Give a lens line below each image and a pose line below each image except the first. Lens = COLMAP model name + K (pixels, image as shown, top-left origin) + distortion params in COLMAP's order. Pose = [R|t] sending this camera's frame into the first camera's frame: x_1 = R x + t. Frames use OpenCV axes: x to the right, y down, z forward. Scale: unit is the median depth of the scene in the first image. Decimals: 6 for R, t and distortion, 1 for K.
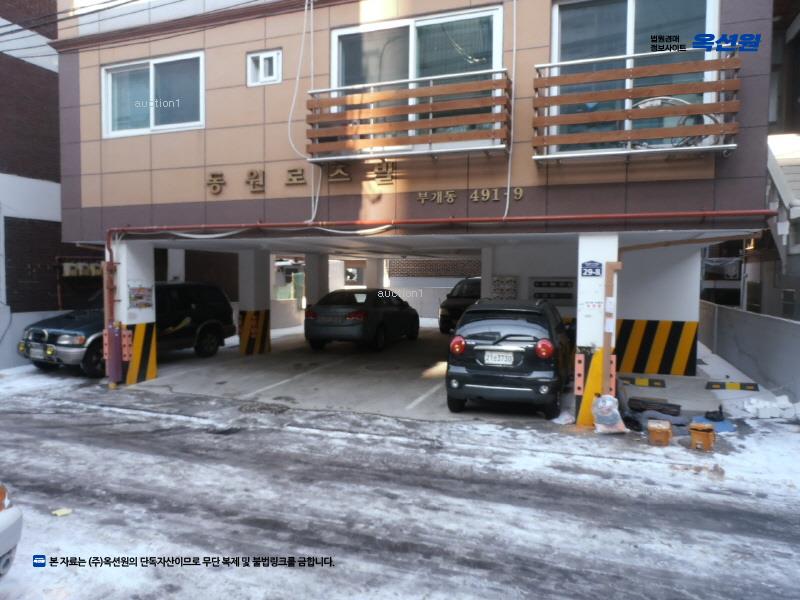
lens RADIAL K [[573.3, 0, 398.1], [0, 573.3, 297.7], [0, 0, 1]] dist [-0.011854, 0.006954]
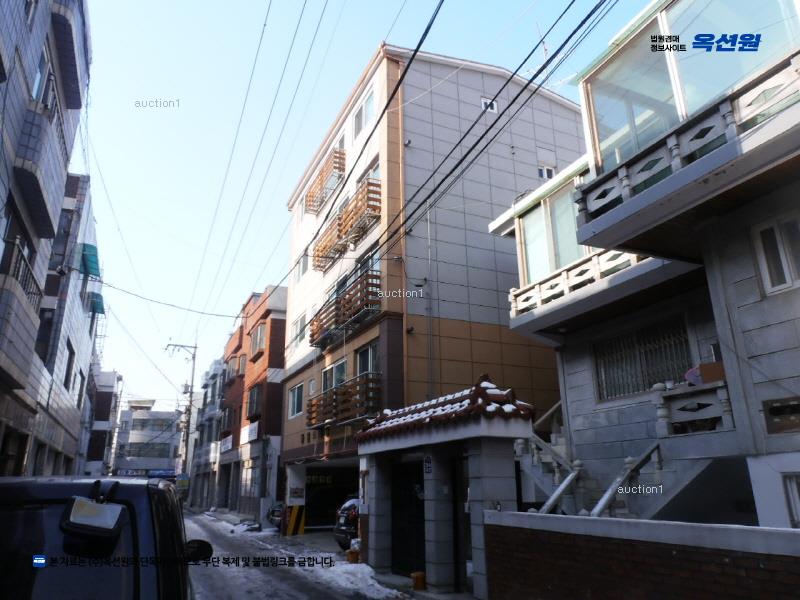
lens RADIAL K [[564.5, 0, 400.0], [0, 564.5, 300.0], [0, 0, 1]] dist [-0.011757, 0.001895]
pose [[0.695545, -0.235740, -0.678708, 1.597359], [-0.021089, 0.937535, -0.347252, 0.053249], [0.718173, 0.255843, 0.647126, -0.297527]]
